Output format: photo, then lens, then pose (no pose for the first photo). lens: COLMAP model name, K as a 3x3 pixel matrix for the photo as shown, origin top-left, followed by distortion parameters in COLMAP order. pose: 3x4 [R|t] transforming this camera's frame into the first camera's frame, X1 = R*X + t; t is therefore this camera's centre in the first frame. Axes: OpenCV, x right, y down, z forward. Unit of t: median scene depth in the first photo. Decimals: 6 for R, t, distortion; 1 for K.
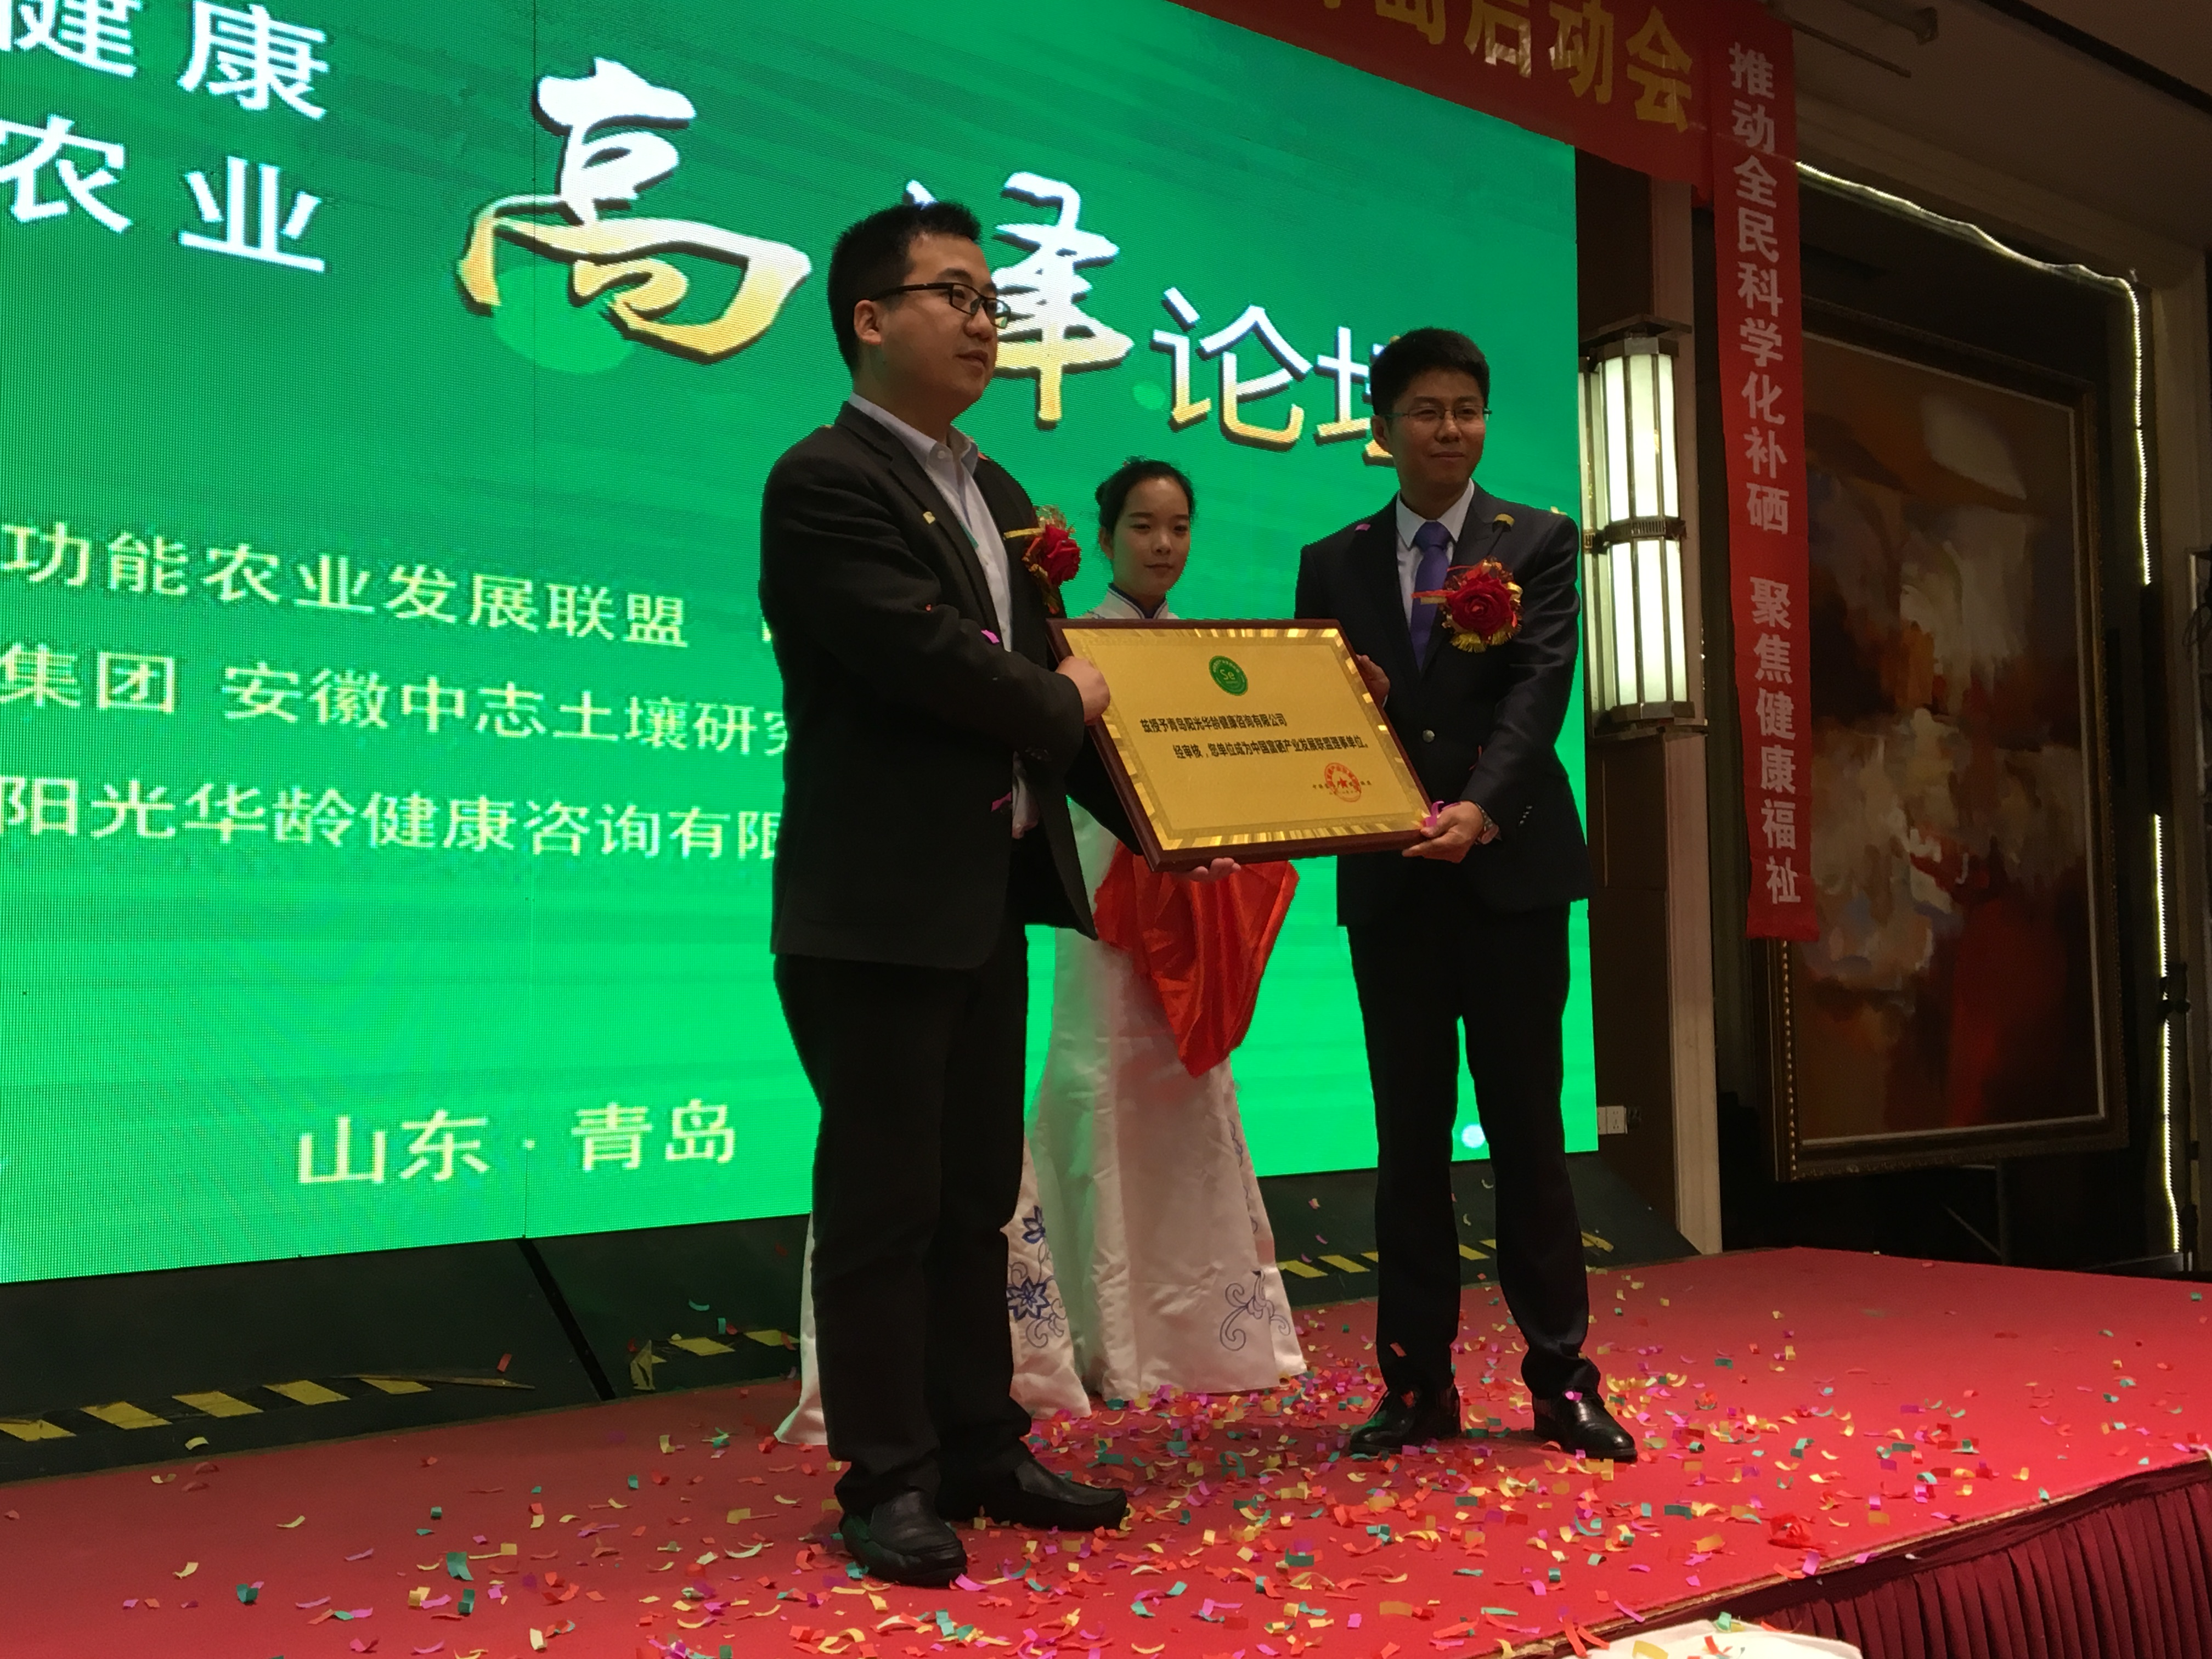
lens RADIAL K [[2345.3, 0, 1106.0], [0, 2345.3, 829.5], [0, 0, 1]] dist [0.160772, -0.315714]
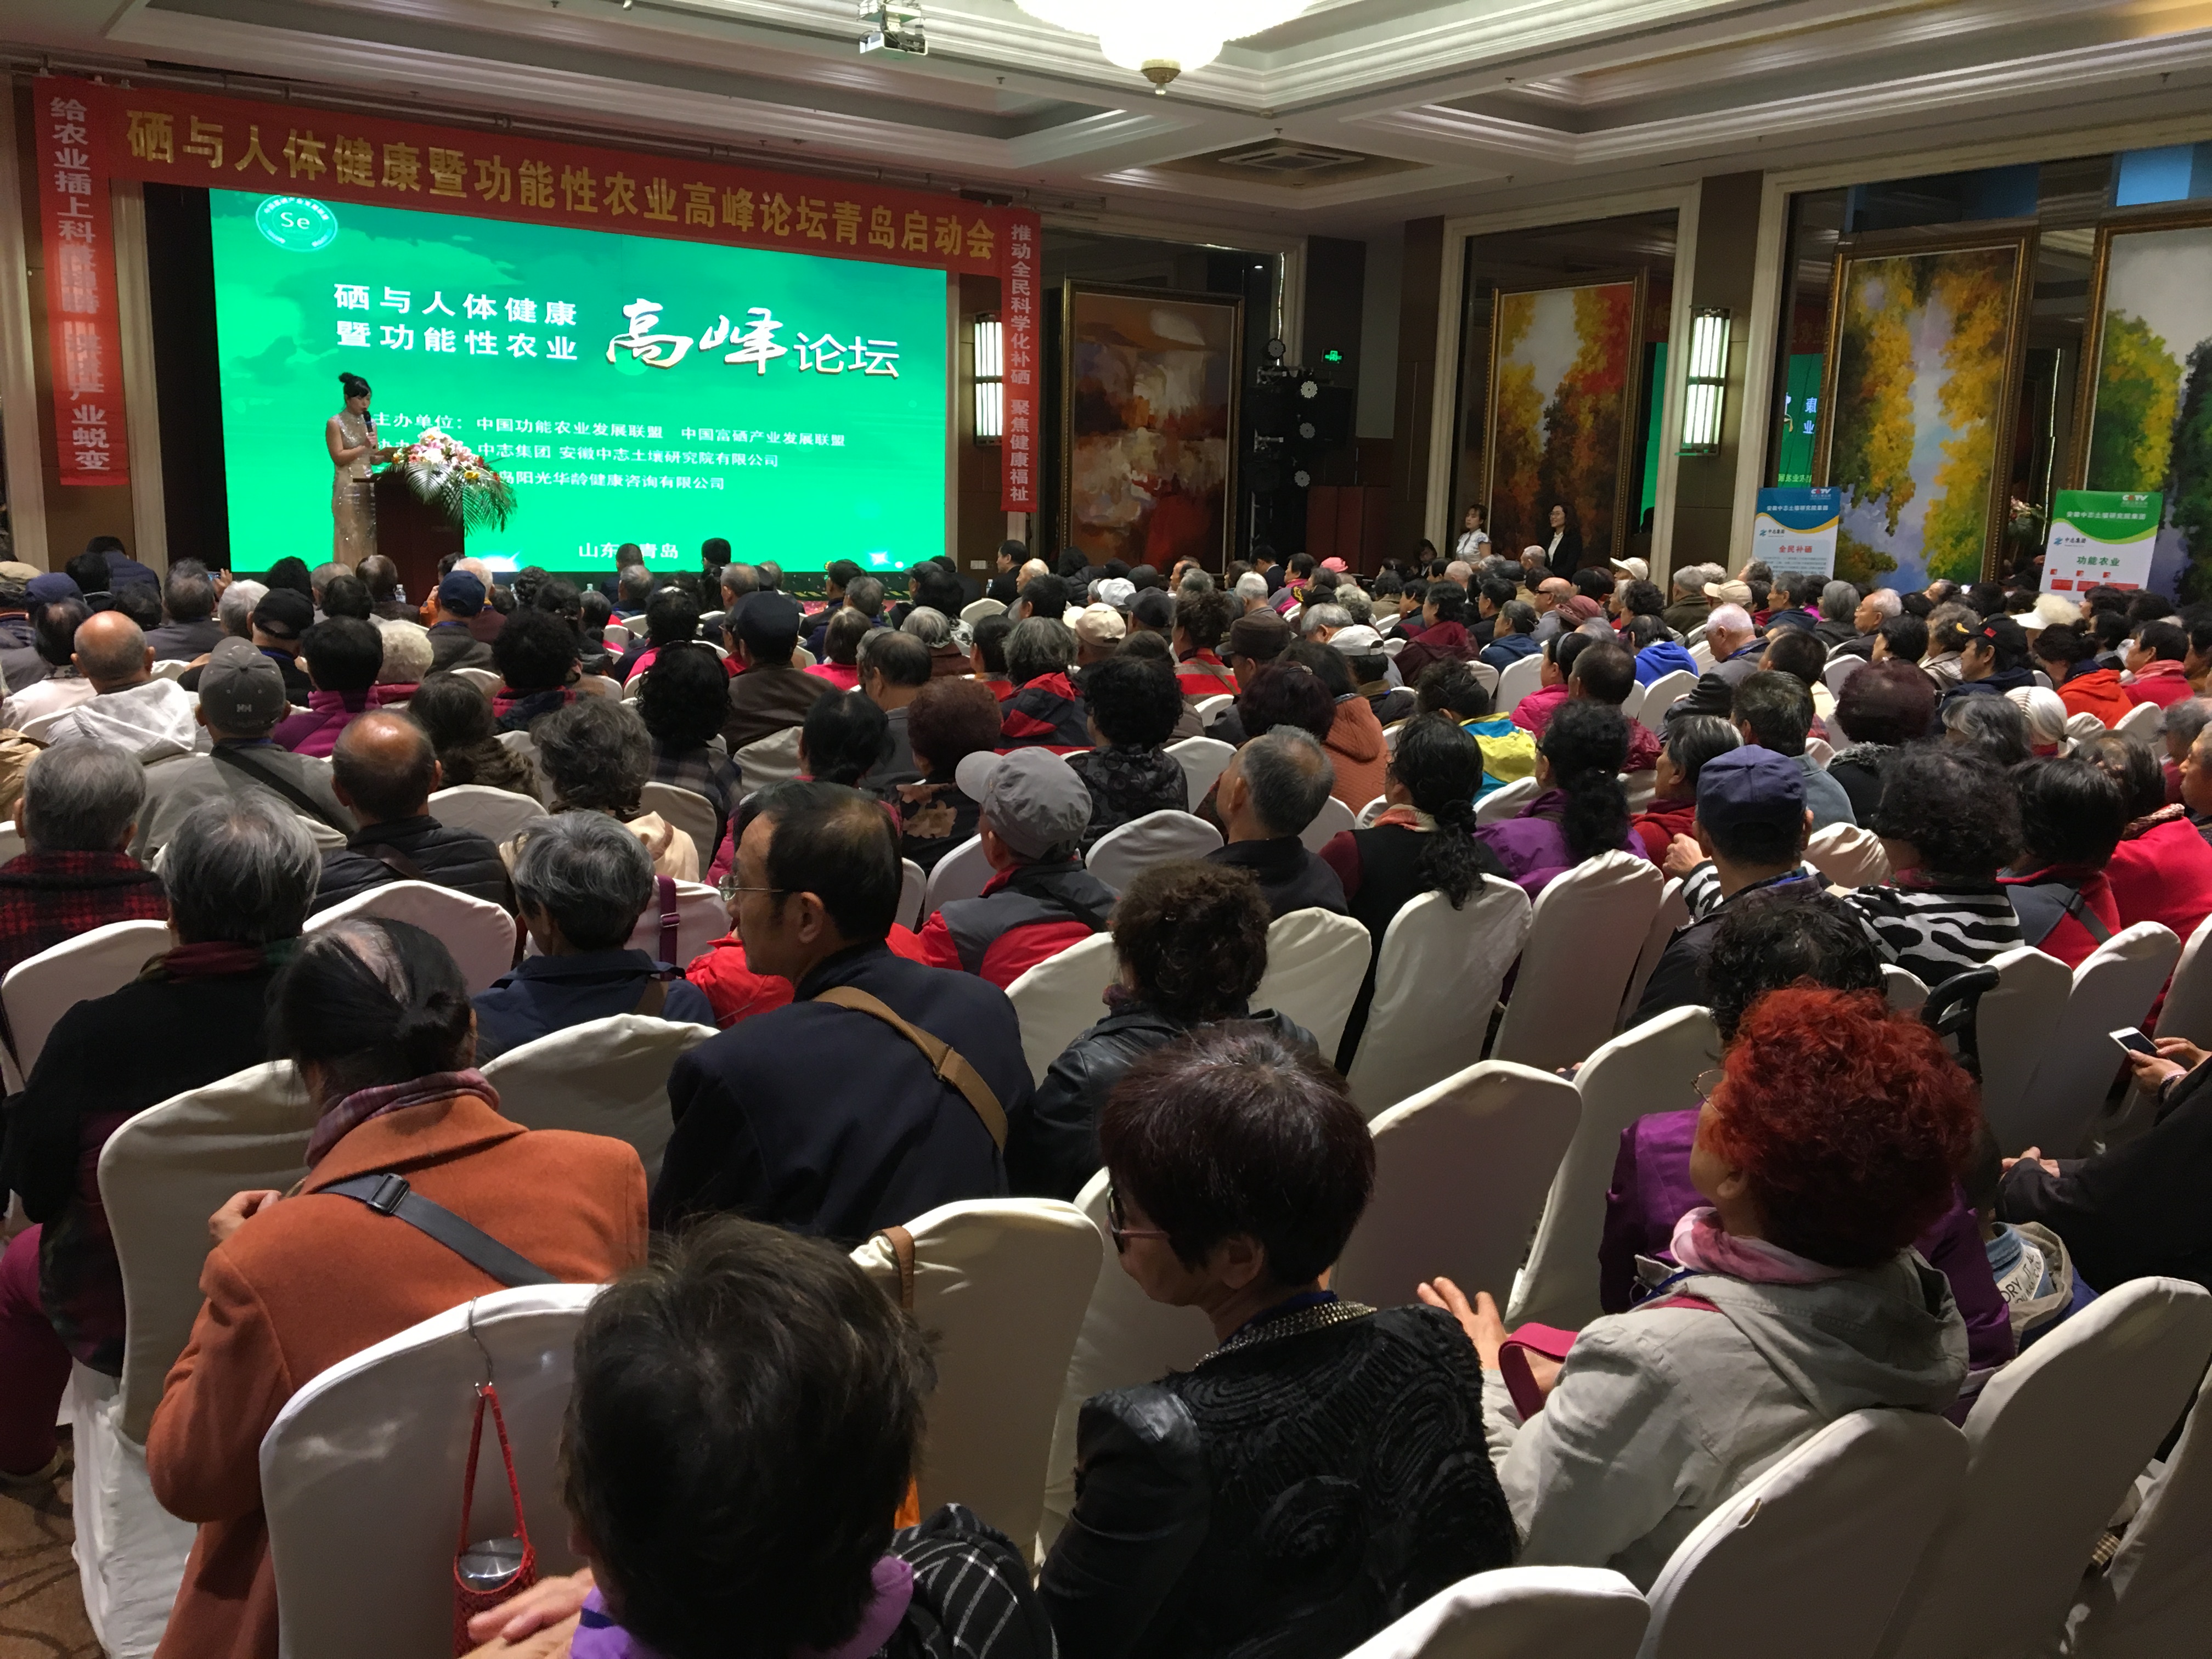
lens RADIAL K [[1851.3, 0, 1106.0], [0, 1851.3, 829.5], [0, 0, 1]] dist [0.094598, -0.175447]
pose [[0.996301, 0.050942, -0.069210, 0.798871], [-0.032150, 0.967824, 0.249566, -0.232041], [0.079697, -0.246417, 0.965881, -2.130831]]
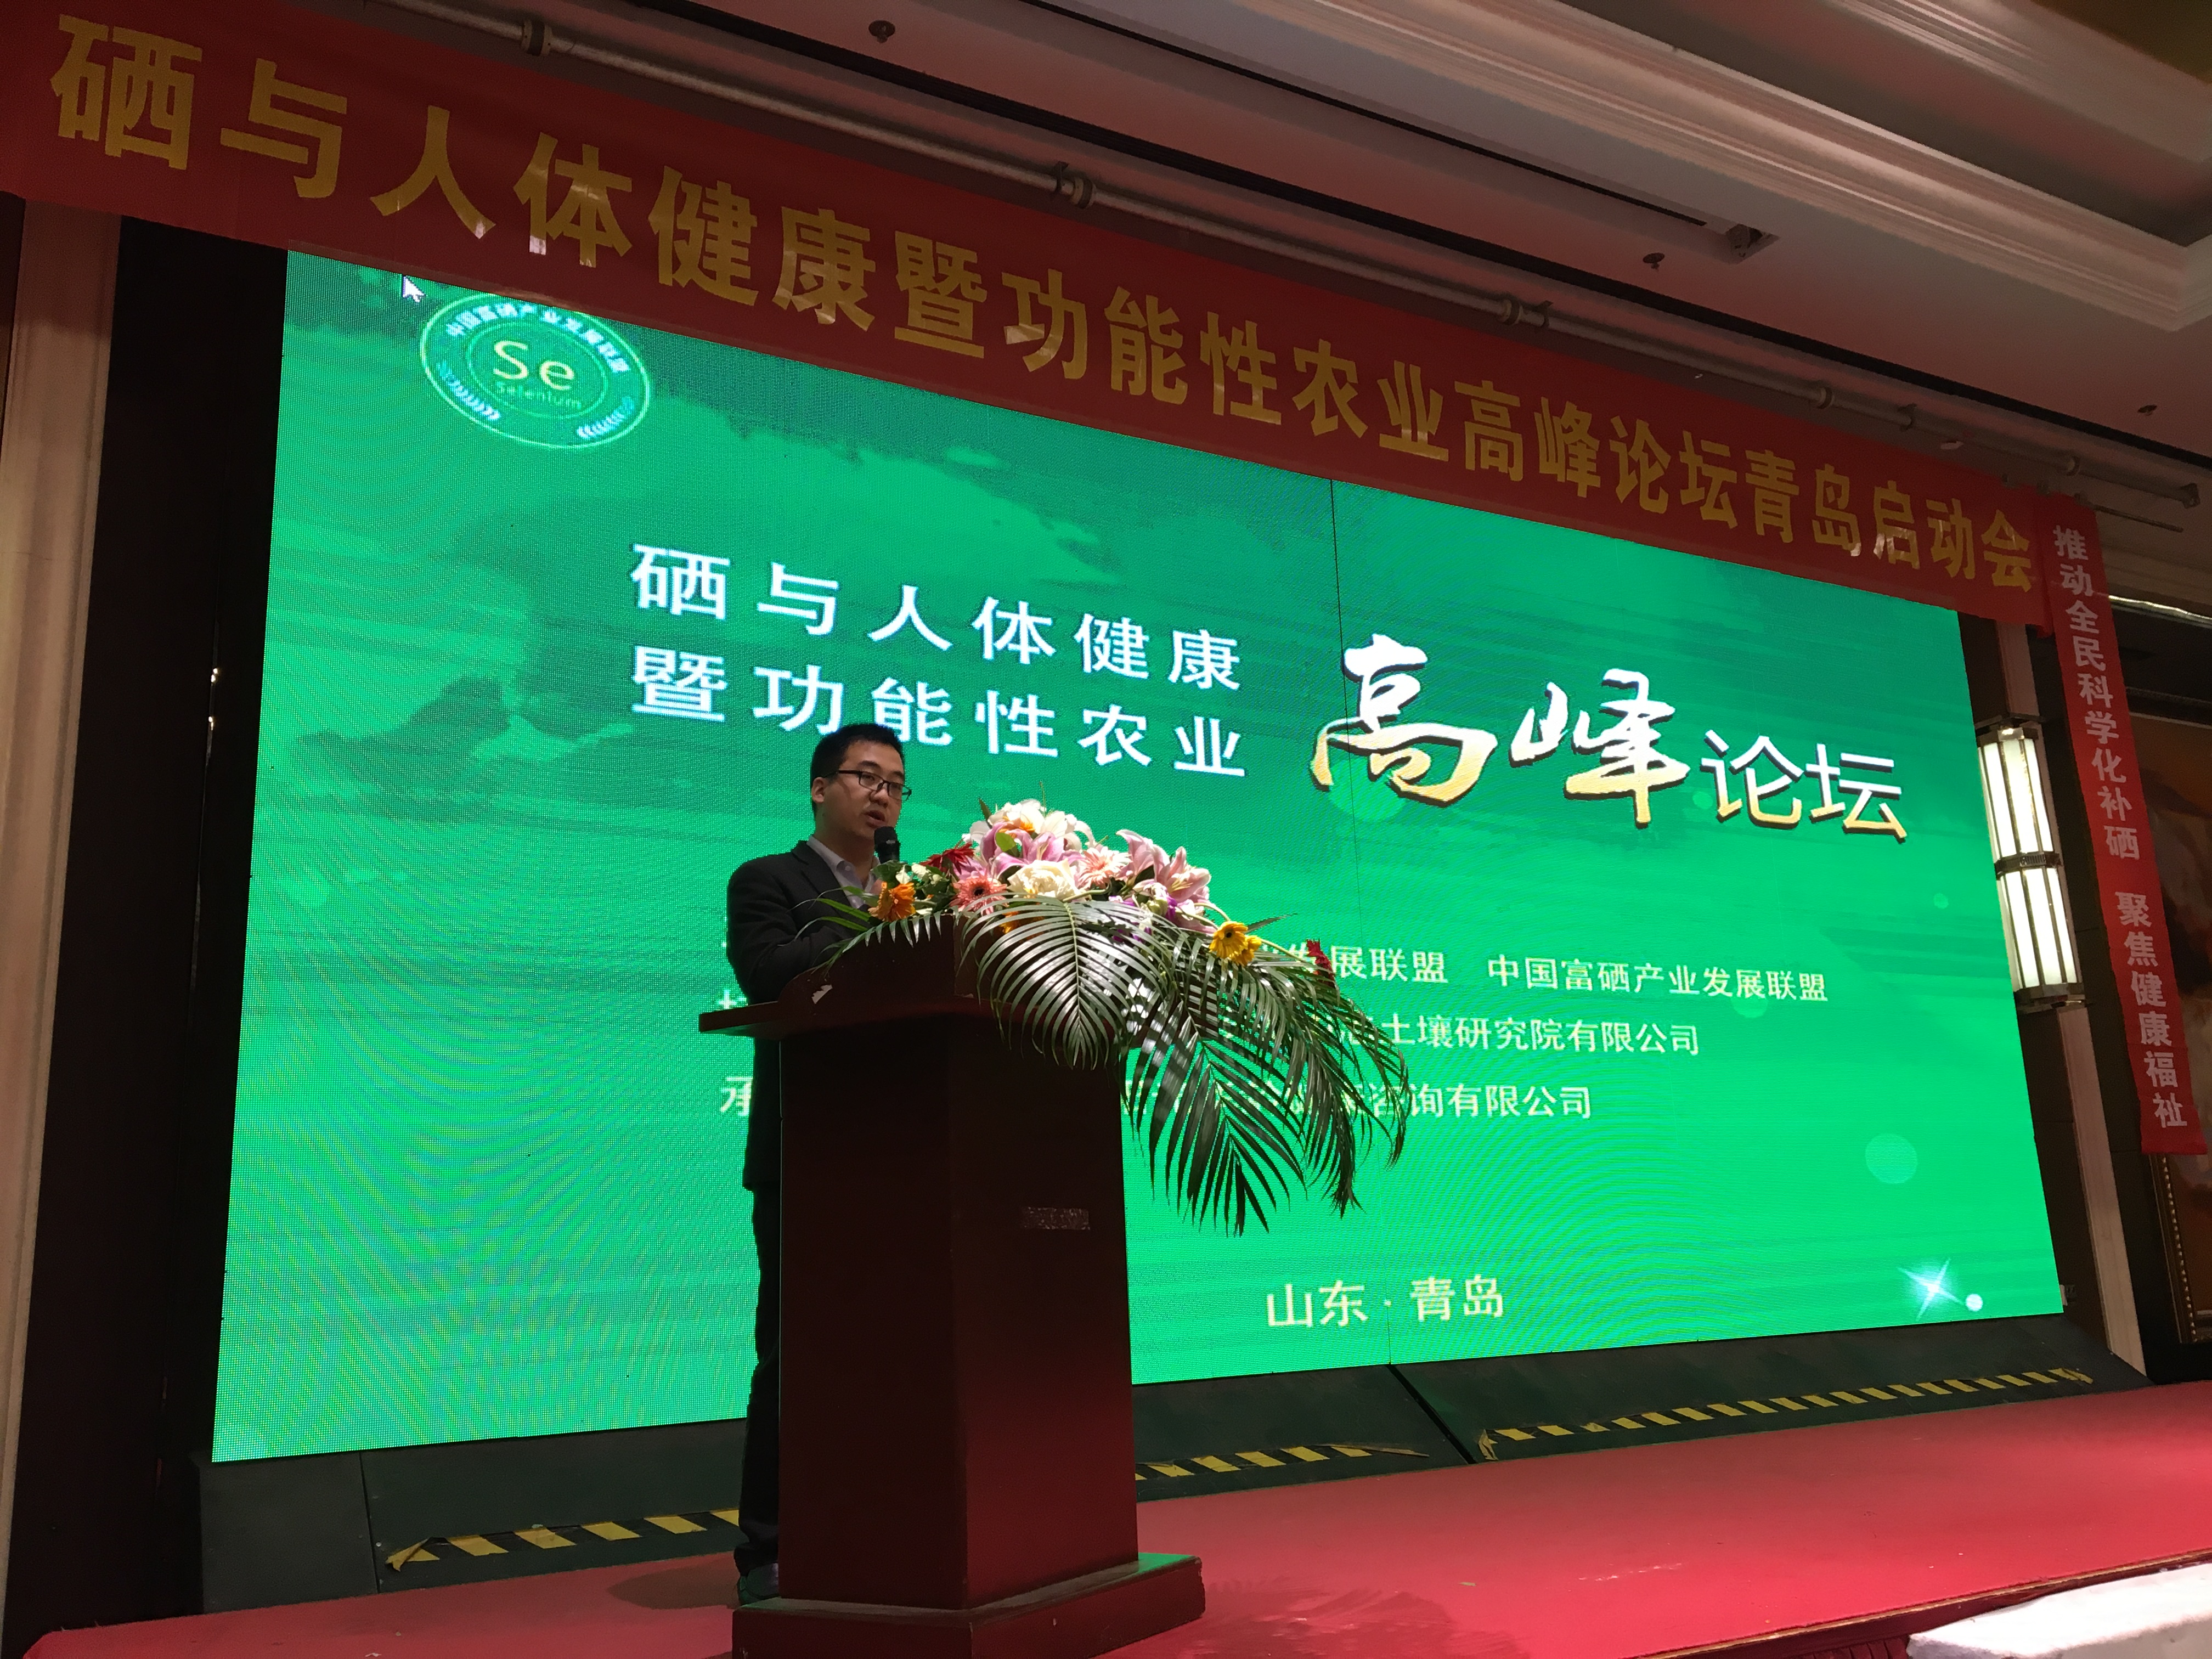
lens RADIAL K [[1851.3, 0, 1106.0], [0, 1851.3, 829.5], [0, 0, 1]] dist [0.094598, -0.175447]
pose [[0.982877, -0.068256, -0.171153, -0.160839], [0.041579, 0.987060, -0.154866, 0.004552], [0.179509, 0.145098, 0.972997, -0.243848]]
